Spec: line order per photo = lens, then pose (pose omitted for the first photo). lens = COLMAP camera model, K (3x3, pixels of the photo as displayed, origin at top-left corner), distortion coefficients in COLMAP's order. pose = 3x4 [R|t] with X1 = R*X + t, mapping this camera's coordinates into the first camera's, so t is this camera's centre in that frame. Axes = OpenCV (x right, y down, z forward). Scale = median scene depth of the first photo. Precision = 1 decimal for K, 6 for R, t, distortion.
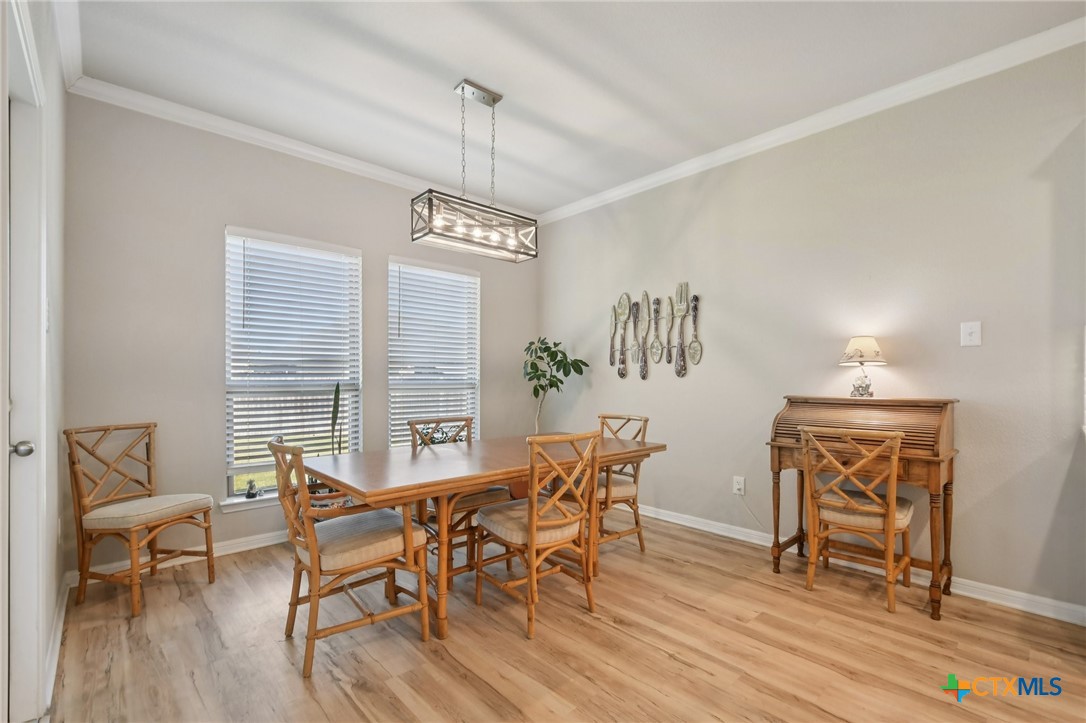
lens RADIAL K [[476.9, 0, 536.9], [0, 476.9, 380.2], [0, 0, 1]] dist [-0.000649, -0.000281]
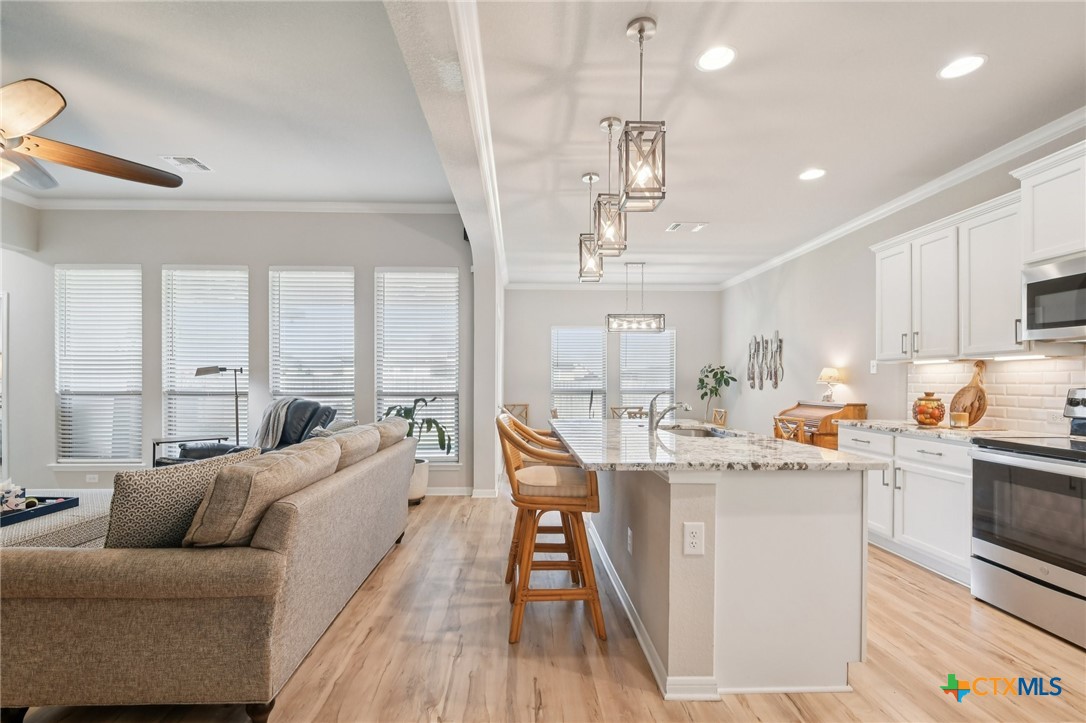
lens RADIAL K [[476.9, 0, 536.9], [0, 476.9, 380.2], [0, 0, 1]] dist [-0.000649, -0.000281]
pose [[0.759504, -0.000219, -0.650503, 0.771518], [-0.004869, 0.999970, -0.006022, -0.023049], [0.650485, 0.007741, 0.759480, -0.791308]]
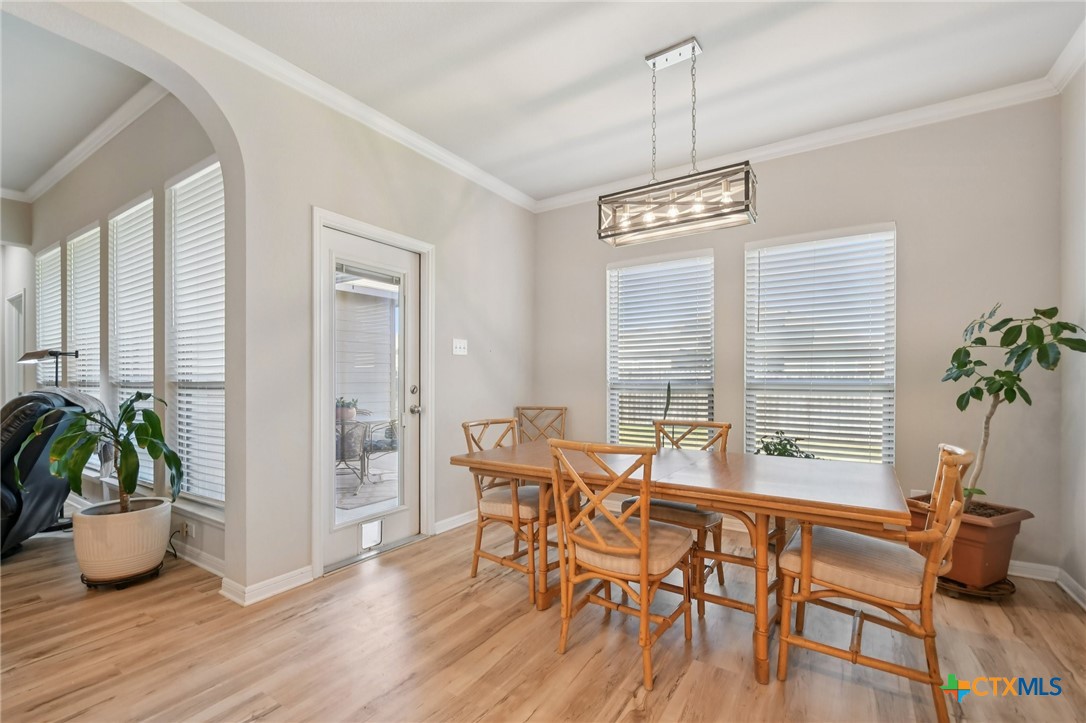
lens RADIAL K [[476.9, 0, 536.9], [0, 476.9, 380.2], [0, 0, 1]] dist [-0.000649, -0.000281]
pose [[0.244187, 0.002163, -0.969726, 0.515062], [-0.000464, 0.999998, 0.002113, -0.001015], [0.969728, -0.000066, 0.244188, 0.416588]]
